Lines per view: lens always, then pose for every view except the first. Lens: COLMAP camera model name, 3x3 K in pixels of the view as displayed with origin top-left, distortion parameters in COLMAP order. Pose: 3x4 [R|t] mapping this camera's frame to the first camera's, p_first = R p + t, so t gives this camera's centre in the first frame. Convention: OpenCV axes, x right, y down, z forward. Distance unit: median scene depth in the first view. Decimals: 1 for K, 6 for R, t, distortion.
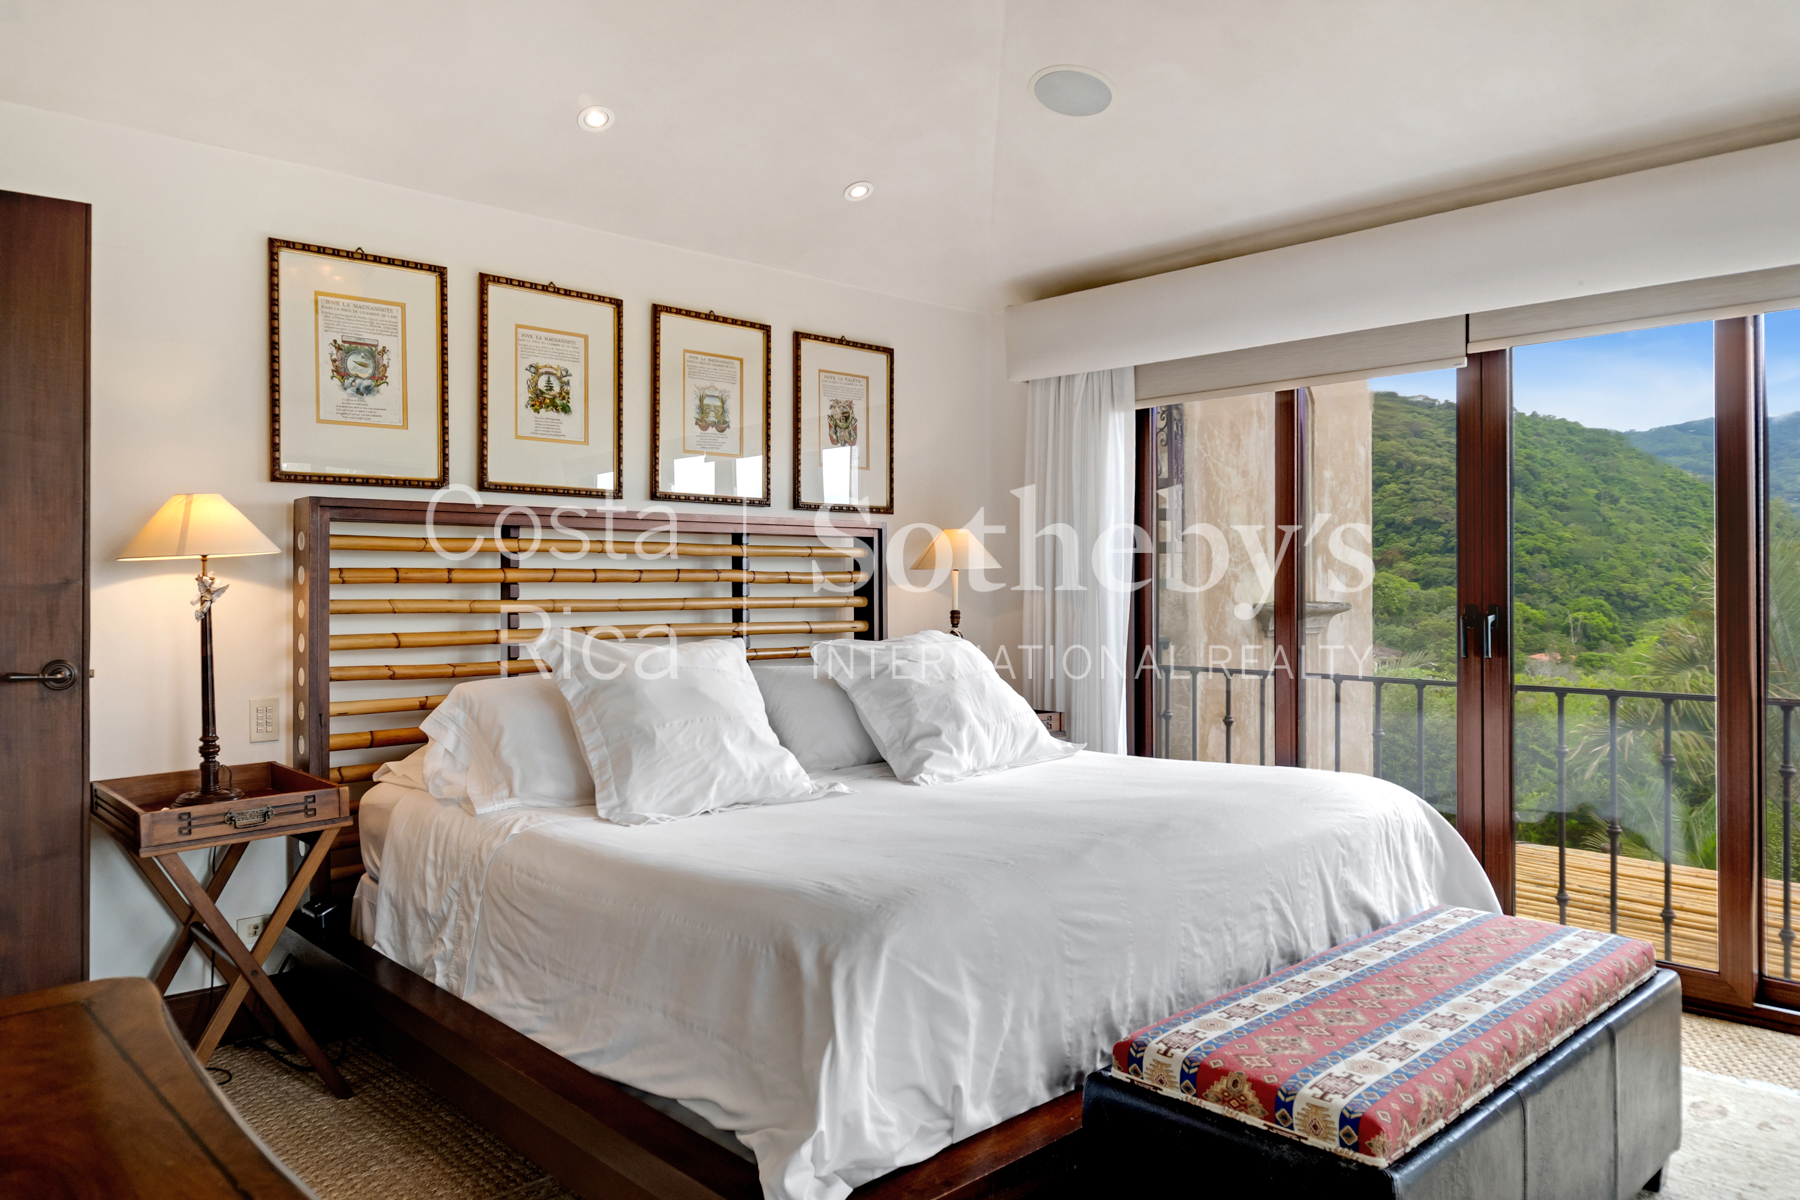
lens RADIAL K [[1247.6, 0, 902.8], [0, 1247.6, 590.7], [0, 0, 1]] dist [-0.000874, 0.000917]
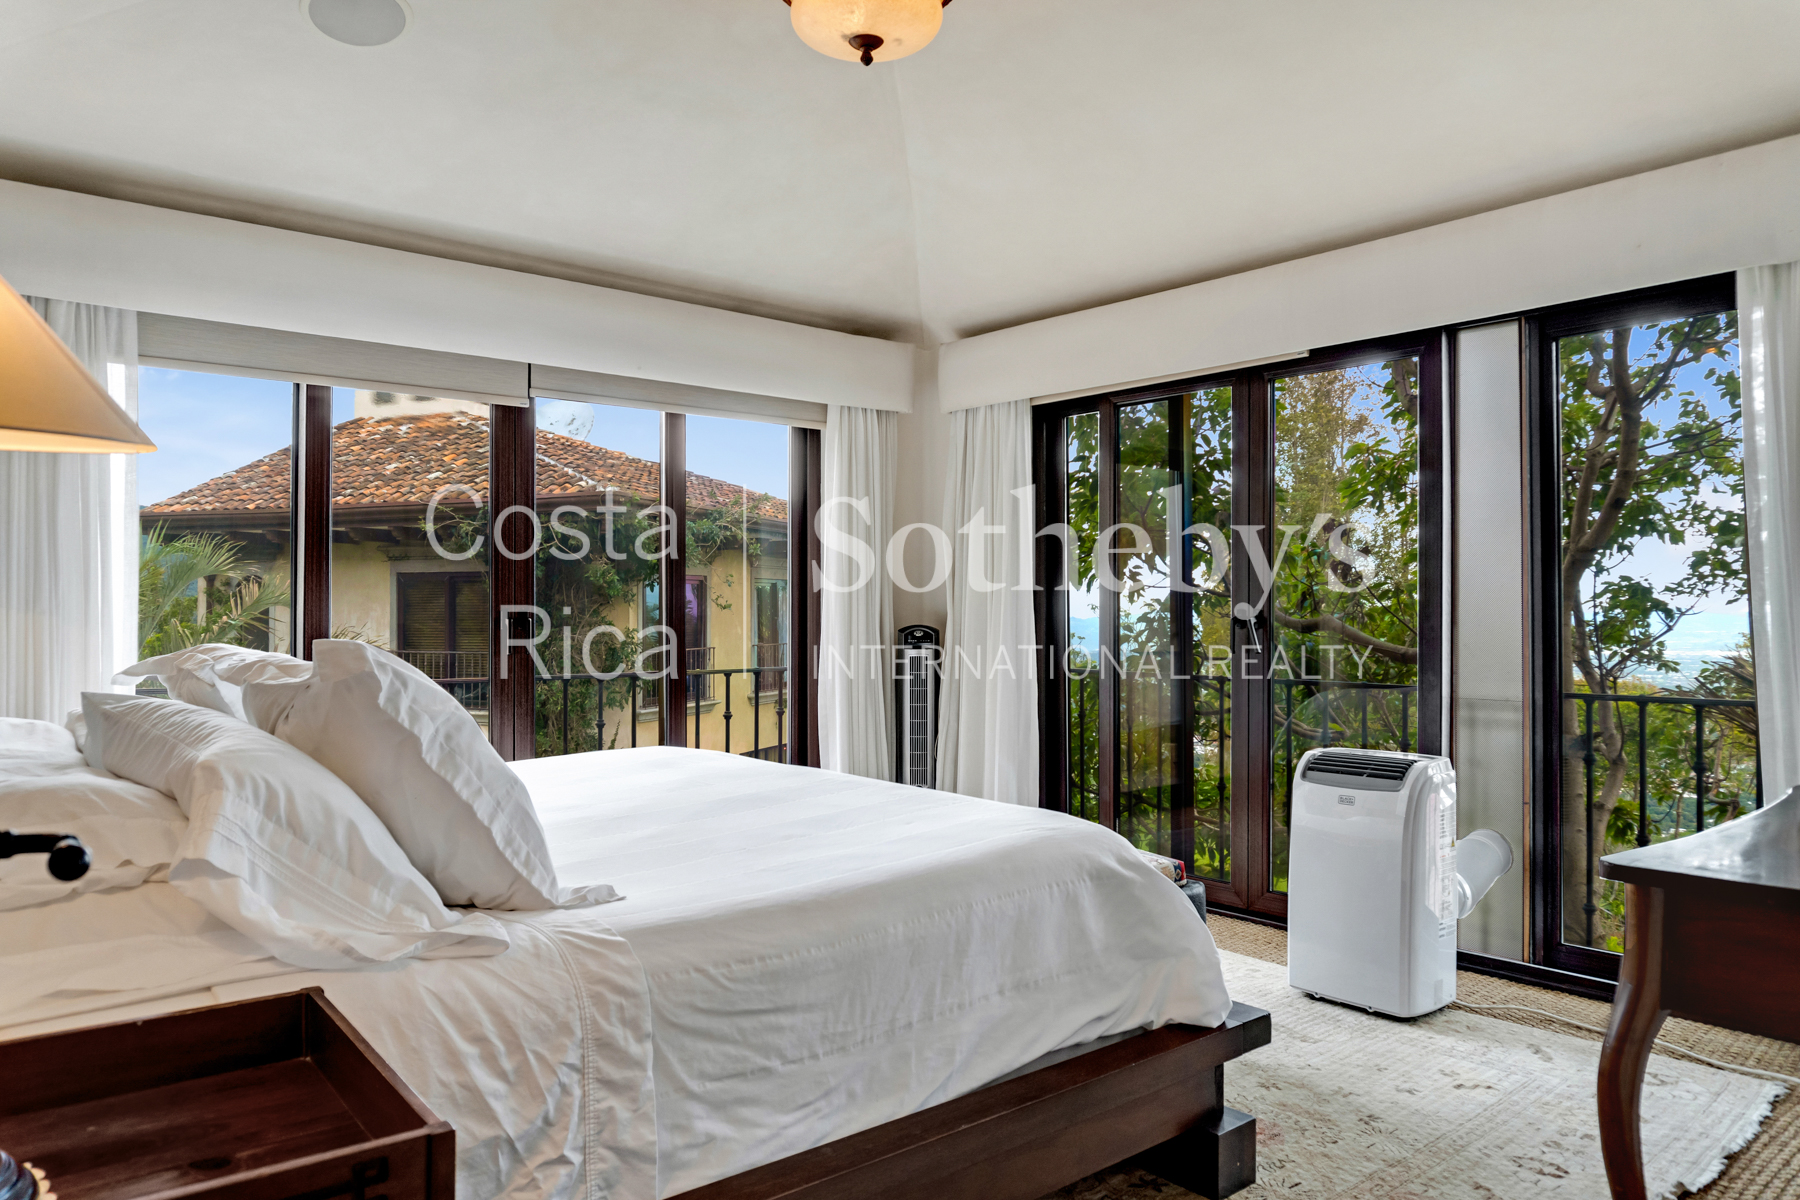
lens RADIAL K [[1247.6, 0, 901.2], [0, 1247.6, 605.1], [0, 0, 1]] dist [-0.000874, 0.000917]
pose [[0.057341, 0.004707, 0.998344, -1.032594], [0.008141, 0.999953, -0.005182, 0.021200], [-0.998321, 0.008425, 0.057300, 0.864131]]
